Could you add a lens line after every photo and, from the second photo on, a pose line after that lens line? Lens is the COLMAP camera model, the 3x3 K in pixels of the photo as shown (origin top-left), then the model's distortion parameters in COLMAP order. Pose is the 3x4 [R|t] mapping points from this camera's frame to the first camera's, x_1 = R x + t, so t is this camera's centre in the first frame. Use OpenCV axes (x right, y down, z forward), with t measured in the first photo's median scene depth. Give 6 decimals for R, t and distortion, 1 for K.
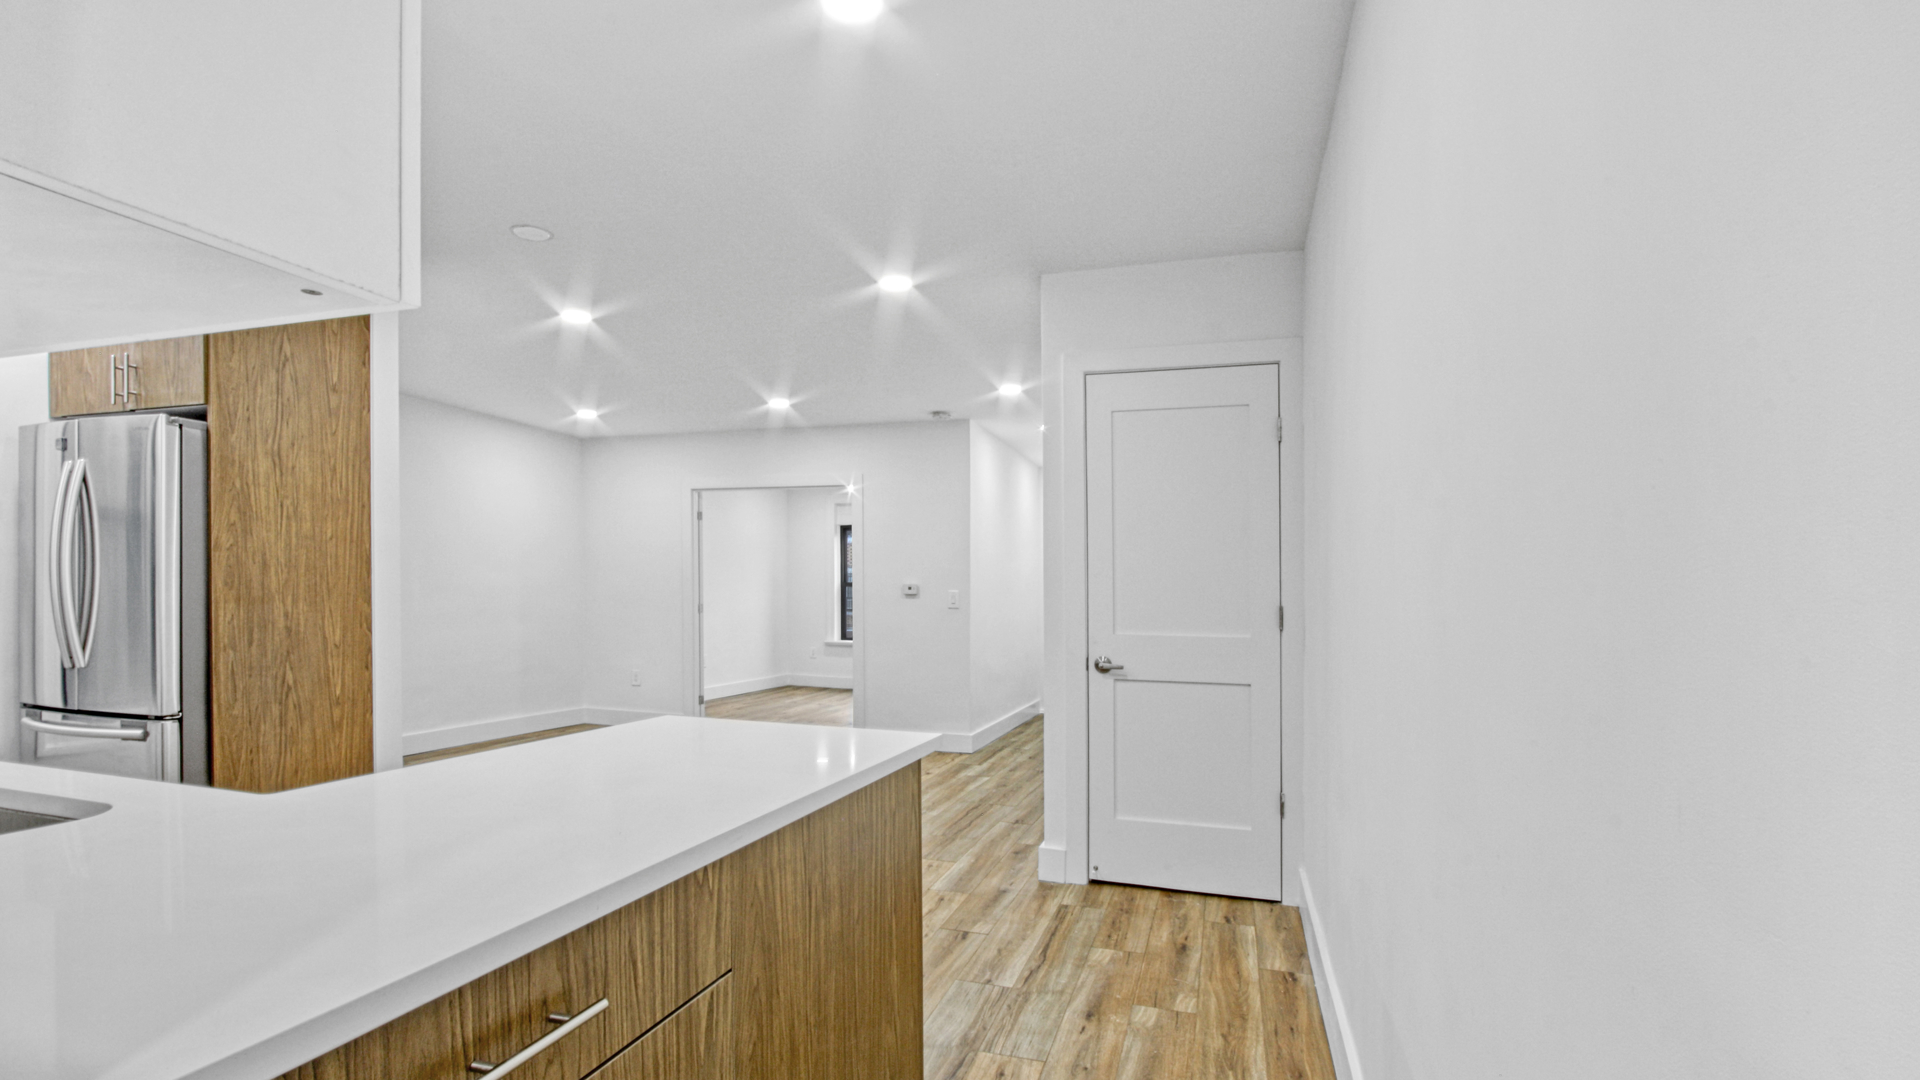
lens RADIAL K [[894.2, 0, 954.3], [0, 894.2, 609.3], [0, 0, 1]] dist [-0.011177, 0.000957]
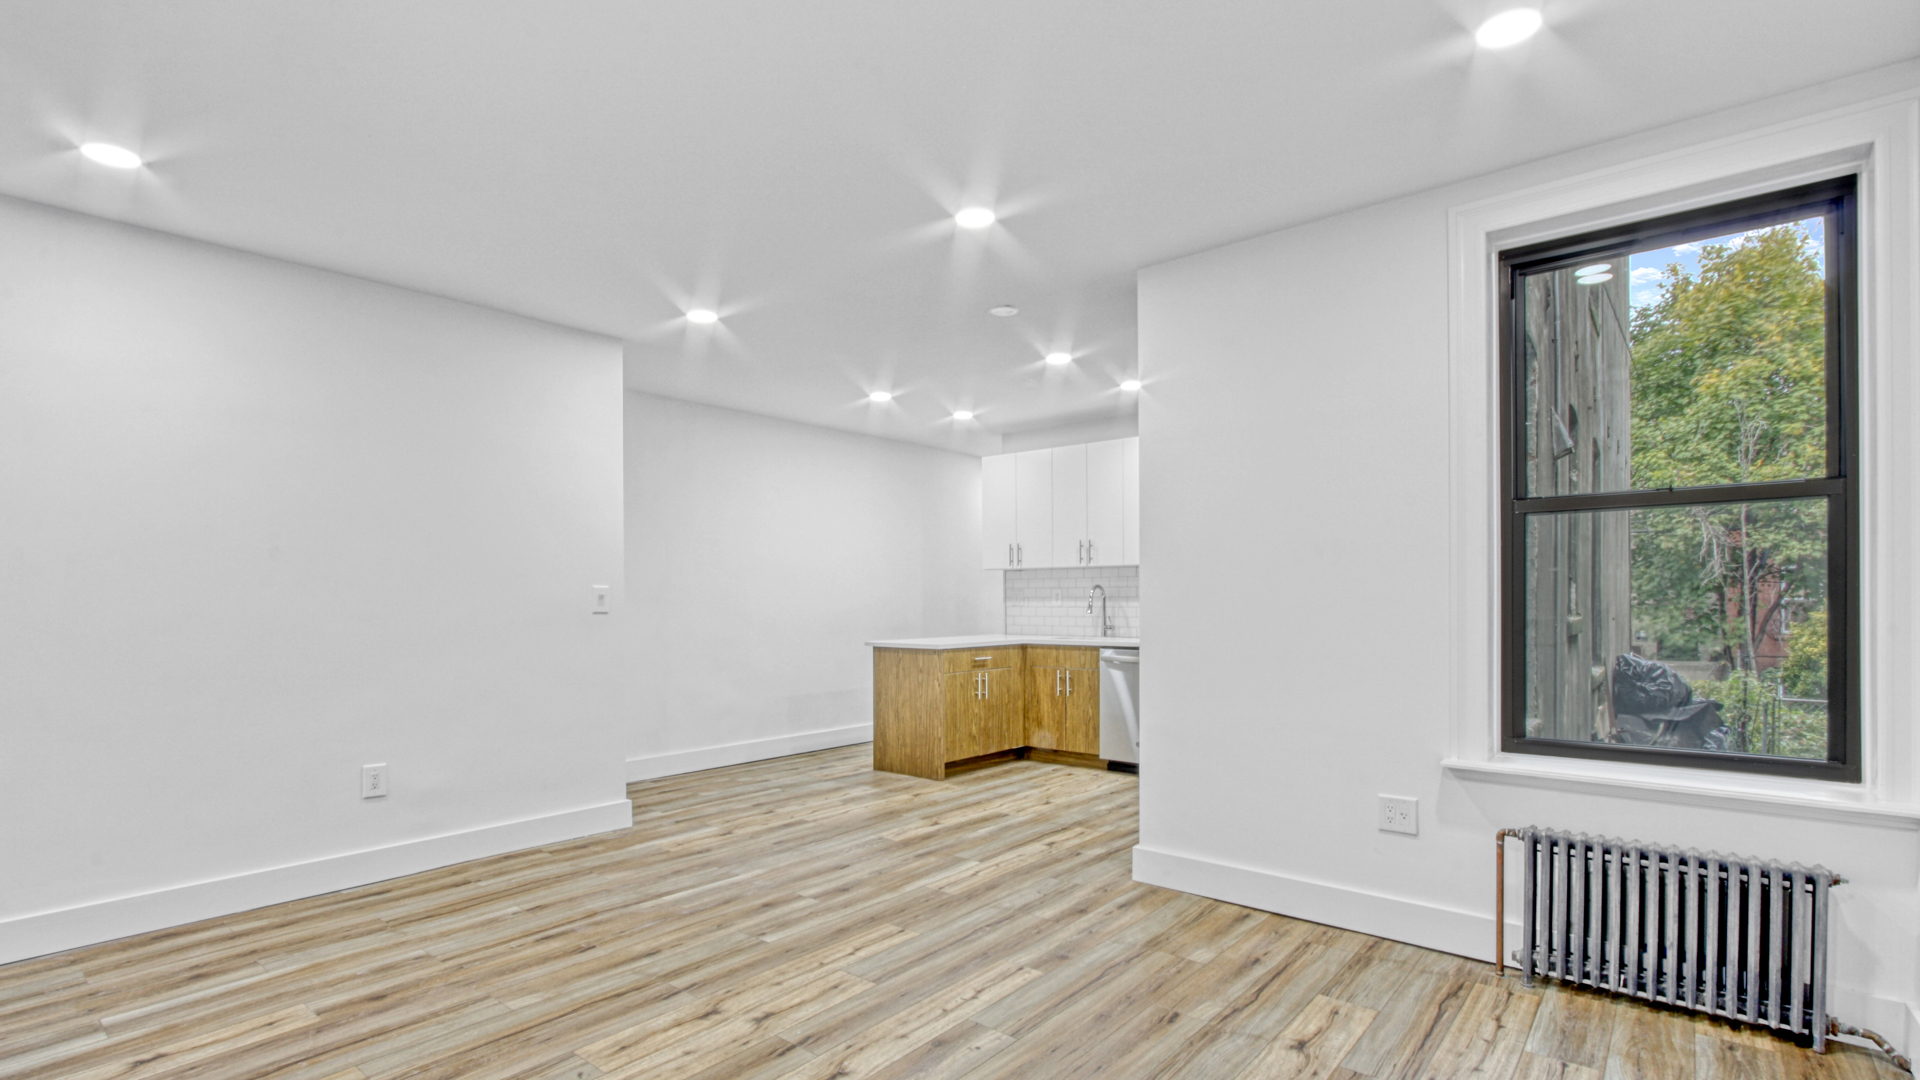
lens RADIAL K [[890.9, 0, 952.5], [0, 890.9, 601.1], [0, 0, 1]] dist [-0.012971, 0.001113]
pose [[-0.918694, -0.000068, 0.394969, -0.955806], [0.004967, 0.999919, 0.011726, -0.035620], [-0.394938, 0.012734, -0.918619, 2.299732]]
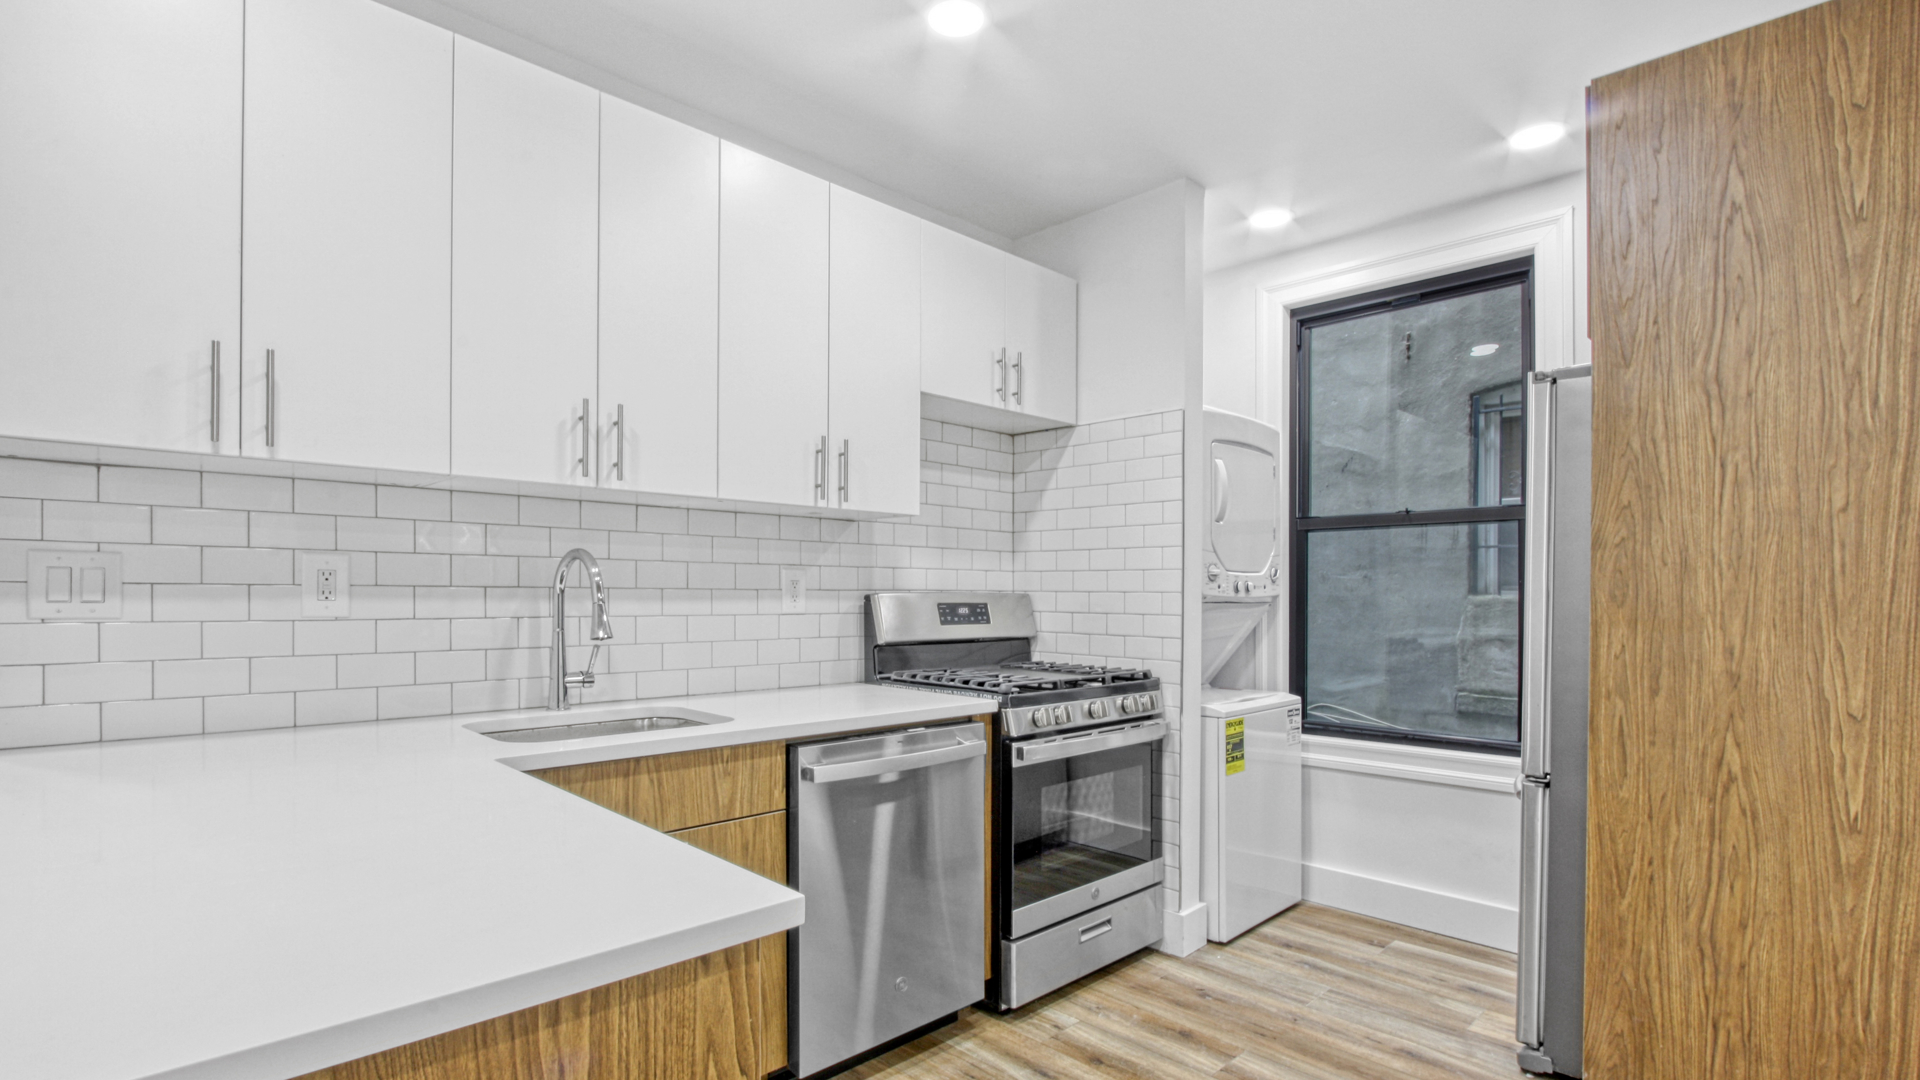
lens RADIAL K [[890.9, 0, 952.5], [0, 890.9, 601.1], [0, 0, 1]] dist [-0.012971, 0.001113]
pose [[-0.479741, -0.000738, -0.877410, -0.000278], [-0.020698, 0.999731, 0.010476, -0.021695], [0.877166, 0.023186, -0.479627, 0.827105]]
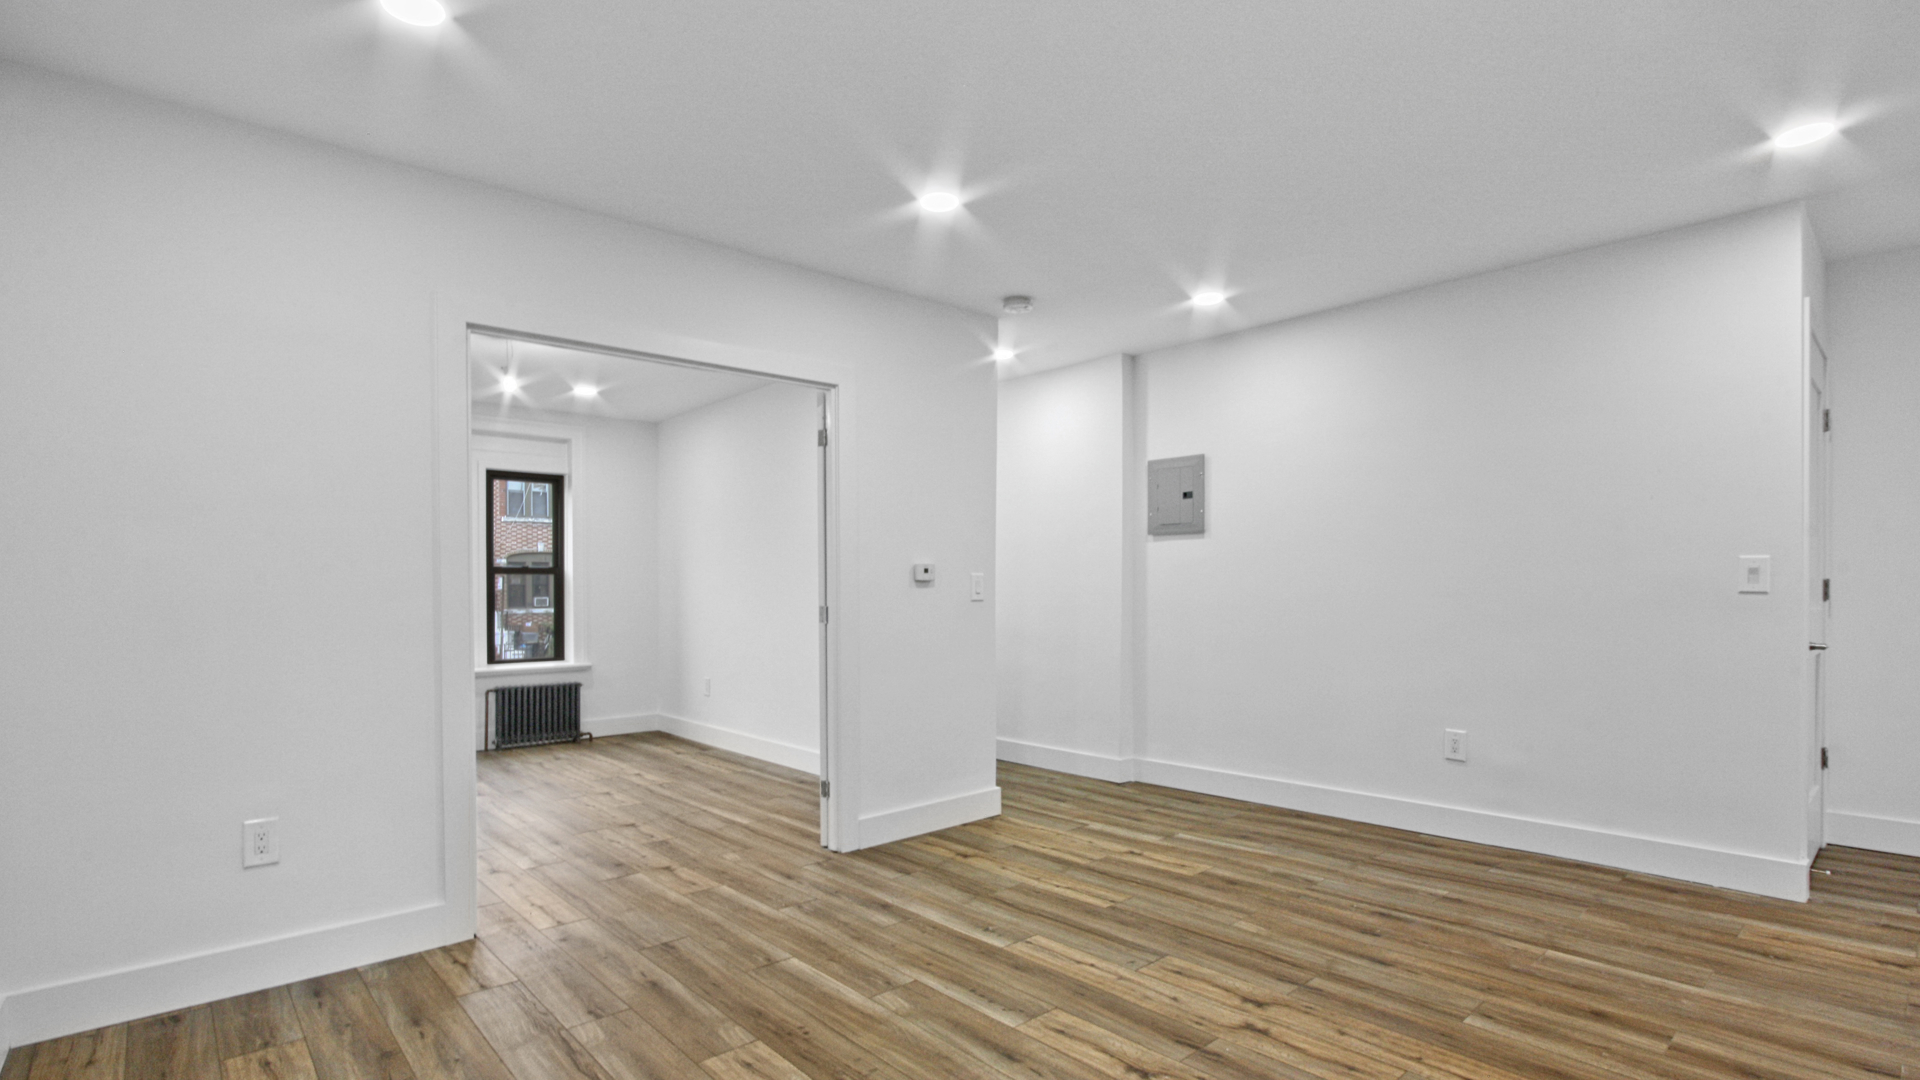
lens RADIAL K [[890.9, 0, 952.5], [0, 890.9, 601.1], [0, 0, 1]] dist [-0.012971, 0.001113]
pose [[0.516214, -0.025440, 0.856082, -1.242358], [0.019799, 0.999646, 0.017767, -0.029598], [-0.856231, 0.007778, 0.516535, 1.470902]]
